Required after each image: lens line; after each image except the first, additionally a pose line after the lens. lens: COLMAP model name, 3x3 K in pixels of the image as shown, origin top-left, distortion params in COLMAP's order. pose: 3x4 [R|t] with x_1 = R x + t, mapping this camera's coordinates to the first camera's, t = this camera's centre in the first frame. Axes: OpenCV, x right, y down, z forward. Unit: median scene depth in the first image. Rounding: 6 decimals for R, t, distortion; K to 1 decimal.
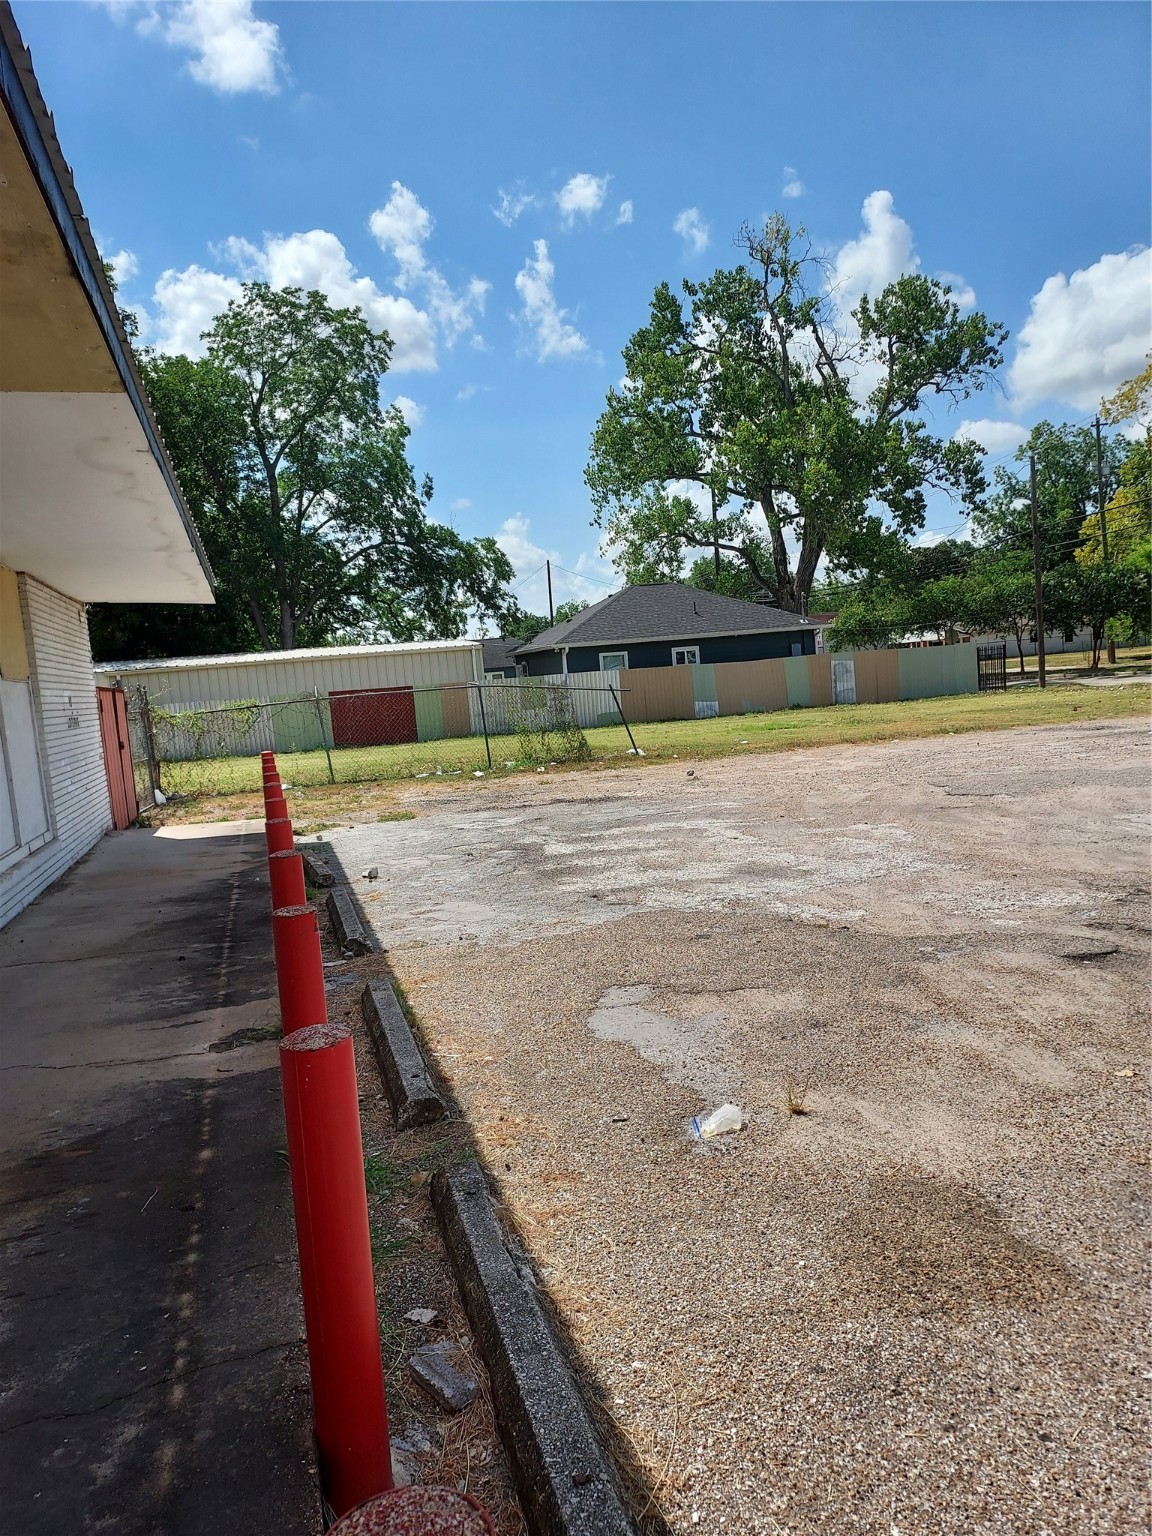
lens RADIAL K [[1111.5, 0, 577.2], [0, 1111.5, 776.0], [0, 0, 1]] dist [0.013296, -0.006078]
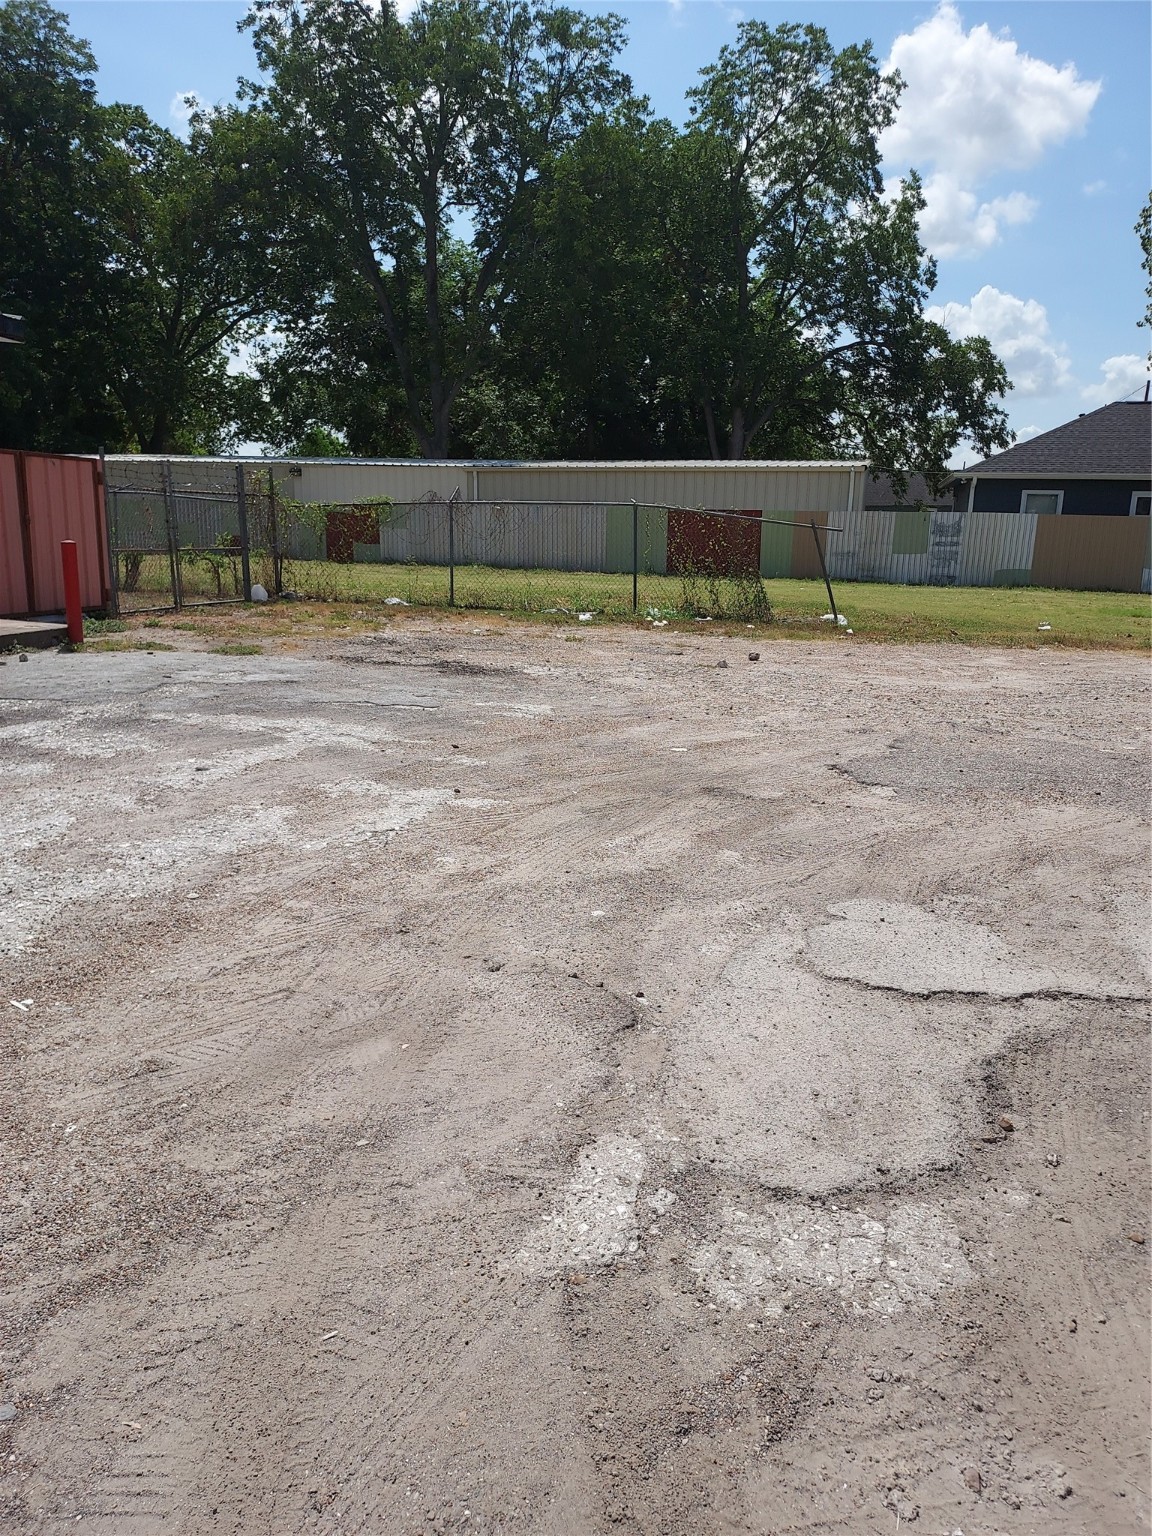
lens RADIAL K [[1111.5, 0, 580.5], [0, 1111.5, 766.4], [0, 0, 1]] dist [0.013296, -0.006078]
pose [[0.861620, 0.203757, -0.464859, 0.117417], [-0.133774, 0.974663, 0.179264, -0.016253], [0.489607, -0.092272, 0.867047, 0.127570]]
